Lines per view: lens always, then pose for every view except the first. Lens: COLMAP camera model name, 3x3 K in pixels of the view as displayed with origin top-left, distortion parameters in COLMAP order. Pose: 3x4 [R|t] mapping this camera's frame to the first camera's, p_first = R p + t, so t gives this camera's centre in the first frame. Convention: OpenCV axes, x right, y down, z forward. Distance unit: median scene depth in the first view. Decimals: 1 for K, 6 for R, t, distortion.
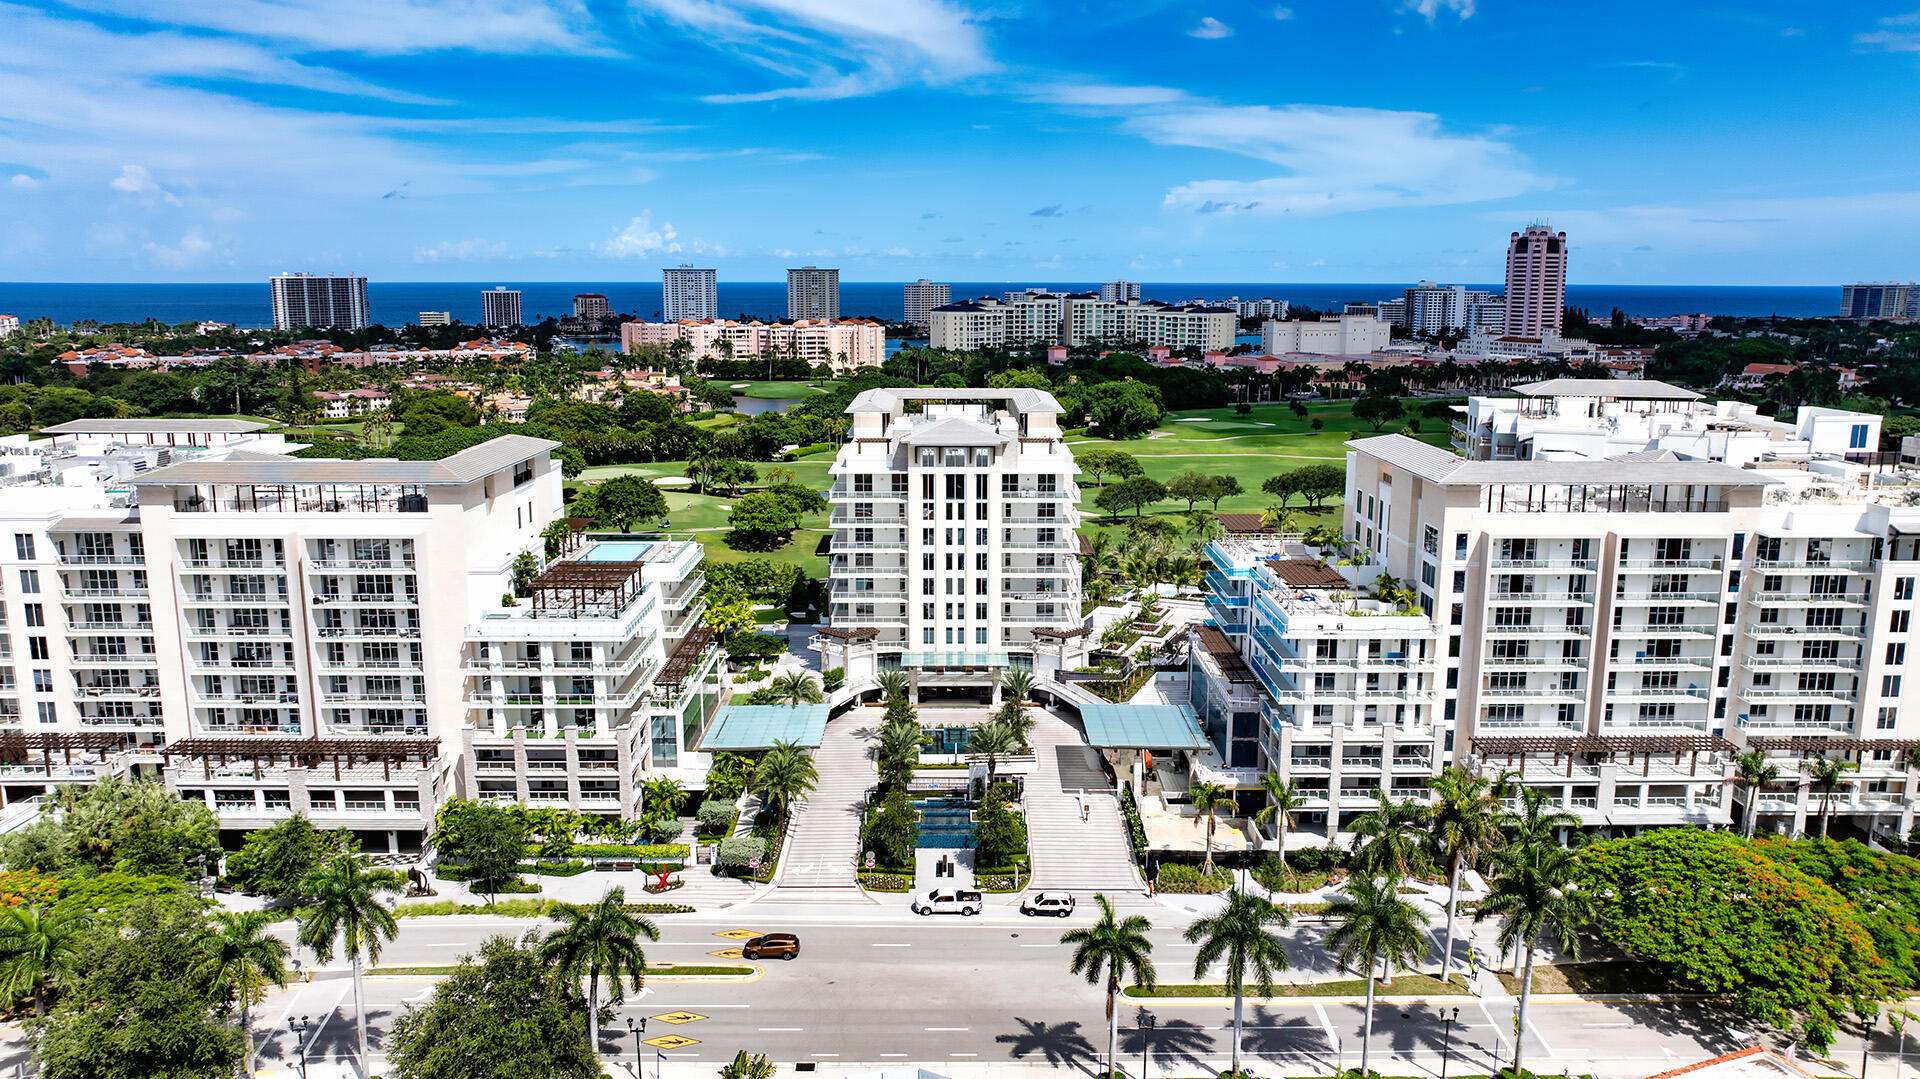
lens RADIAL K [[1355.5, 0, 969.0], [0, 1355.5, 538.3], [0, 0, 1]] dist [-0.044565, 0.064707]
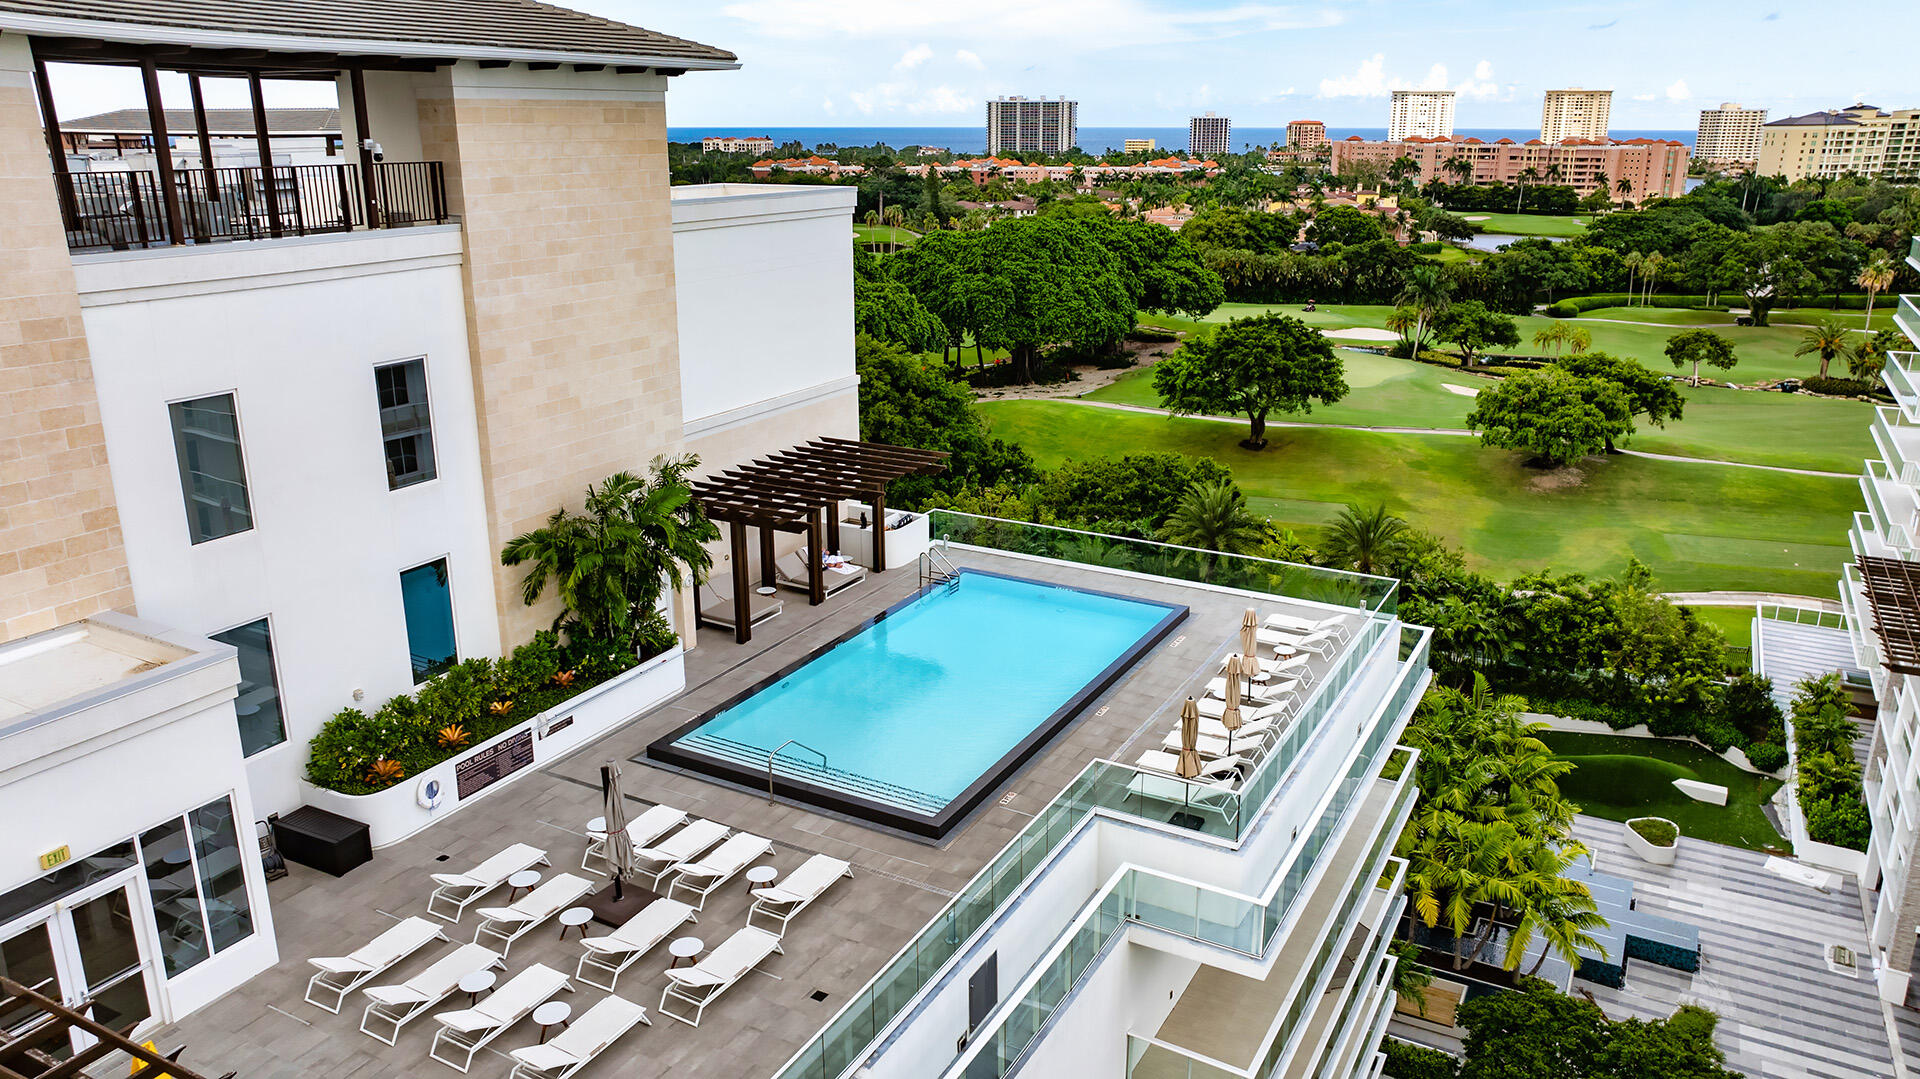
lens RADIAL K [[1355.5, 0, 969.0], [0, 1355.5, 538.3], [0, 0, 1]] dist [-0.044565, 0.064707]
pose [[0.872771, 0.141539, -0.467159, -0.070206], [-0.090507, 0.987367, 0.130059, -0.012981], [0.479666, -0.071231, 0.874555, 0.336228]]
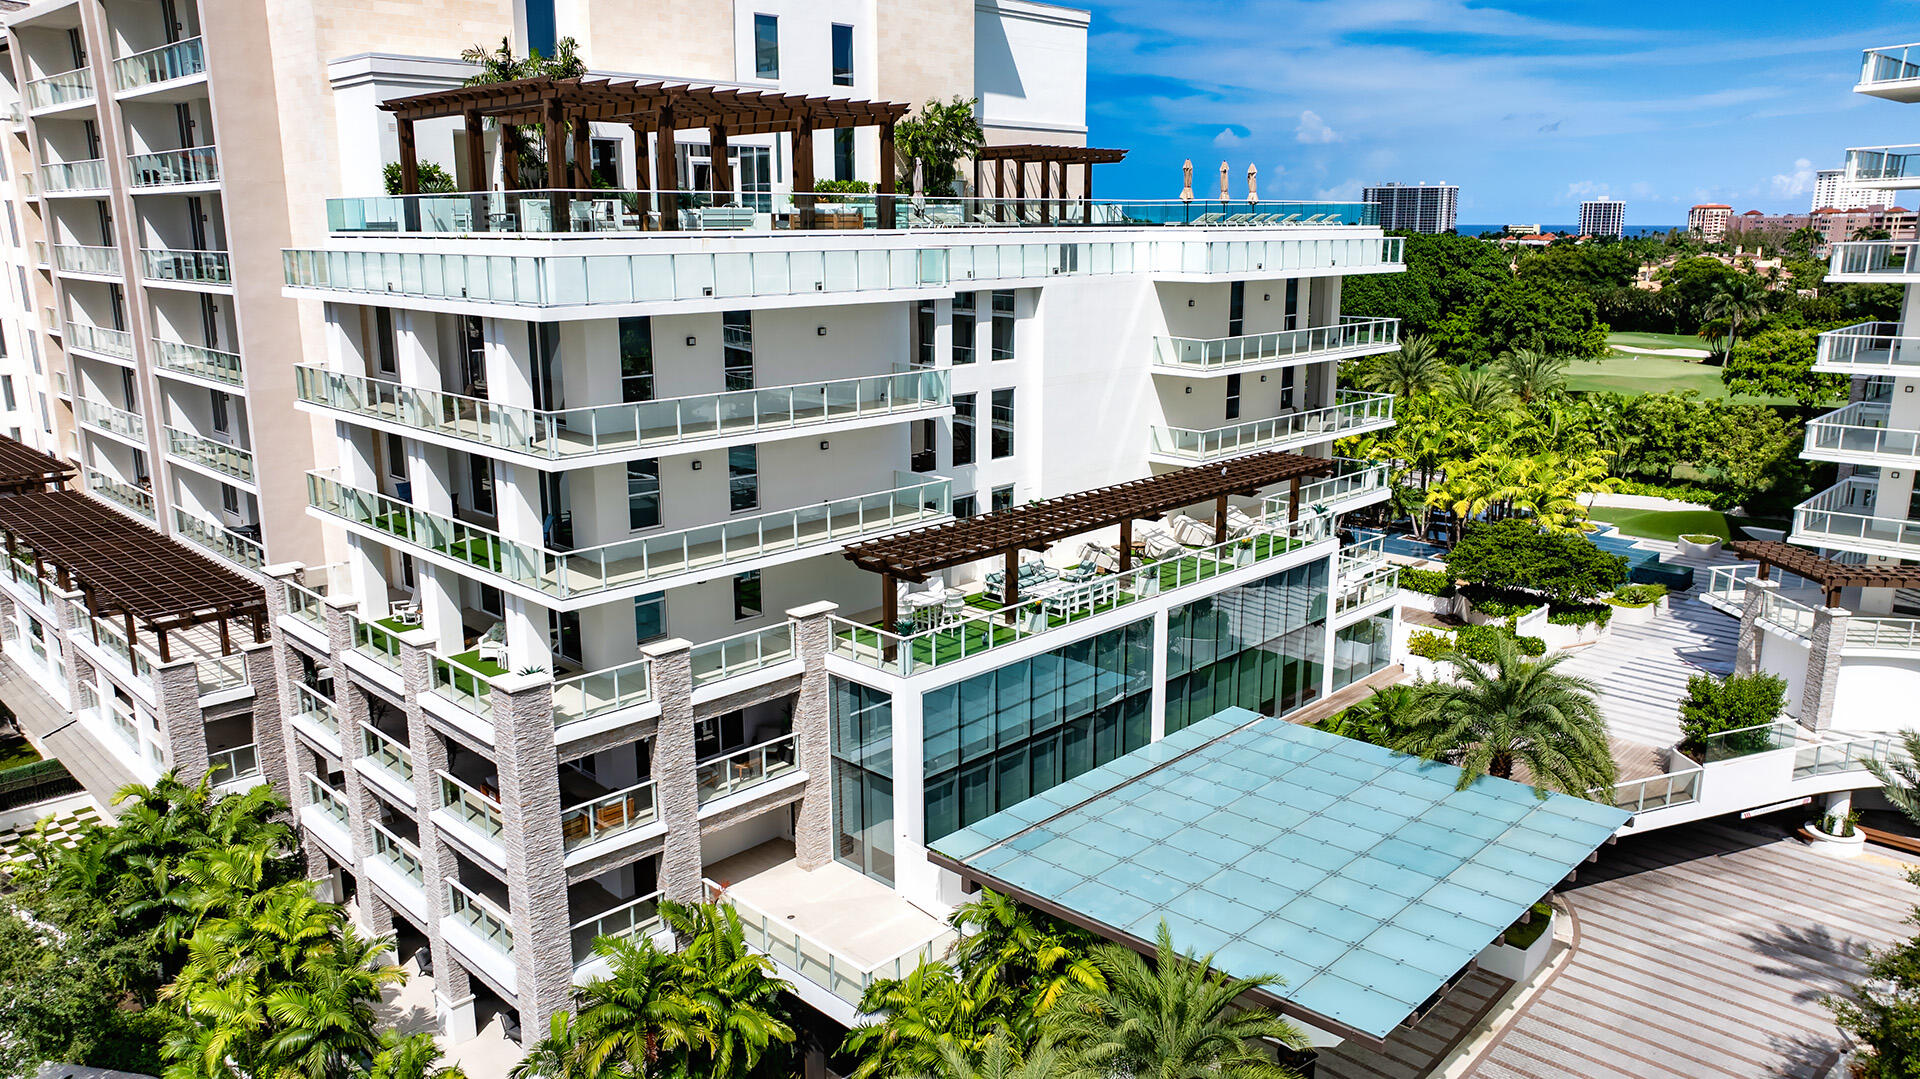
lens RADIAL K [[1355.5, 0, 969.0], [0, 1355.5, 538.3], [0, 0, 1]] dist [-0.044565, 0.064707]
pose [[0.709613, 0.159003, -0.686416, -0.011901], [-0.131904, 0.986960, 0.092260, 0.026720], [0.692134, 0.025072, 0.721333, 0.290052]]
